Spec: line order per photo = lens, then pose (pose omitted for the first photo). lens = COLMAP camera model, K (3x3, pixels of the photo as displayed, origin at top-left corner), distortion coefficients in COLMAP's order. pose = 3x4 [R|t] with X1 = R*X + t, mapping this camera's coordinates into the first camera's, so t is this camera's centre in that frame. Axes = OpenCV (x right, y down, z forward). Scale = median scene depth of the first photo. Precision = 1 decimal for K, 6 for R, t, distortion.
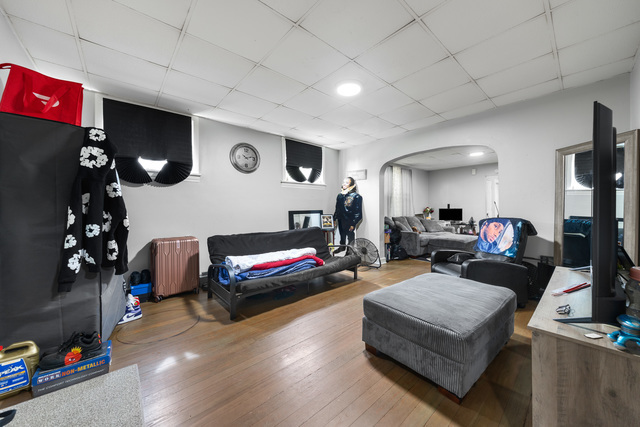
lens RADIAL K [[227.0, 0, 320.0], [0, 227.0, 213.5], [0, 0, 1]] dist [-0.000082, -0.000075]
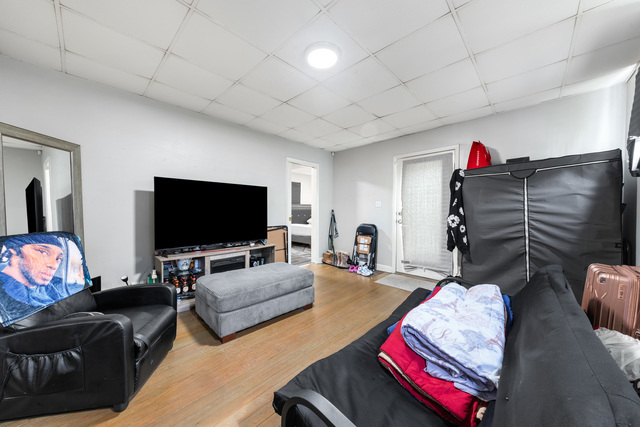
lens RADIAL K [[227.0, 0, 320.0], [0, 227.0, 213.5], [0, 0, 1]] dist [-0.000082, -0.000075]
pose [[-0.995767, 0.003839, -0.091836, 0.122556], [0.000308, 0.999261, 0.038431, -0.030627], [0.091916, 0.038240, -0.995032, 0.999211]]
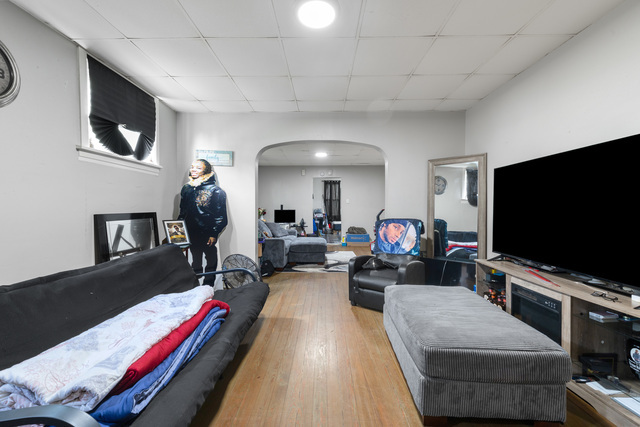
lens RADIAL K [[268.9, 0, 320.0], [0, 268.9, 213.5], [0, 0, 1]] dist [-0.000651, -0.000390]
pose [[0.669872, -0.008540, 0.742428, -0.225997], [0.013400, 0.999910, -0.000589, -0.005814], [-0.742356, 0.010343, 0.669926, 0.280880]]
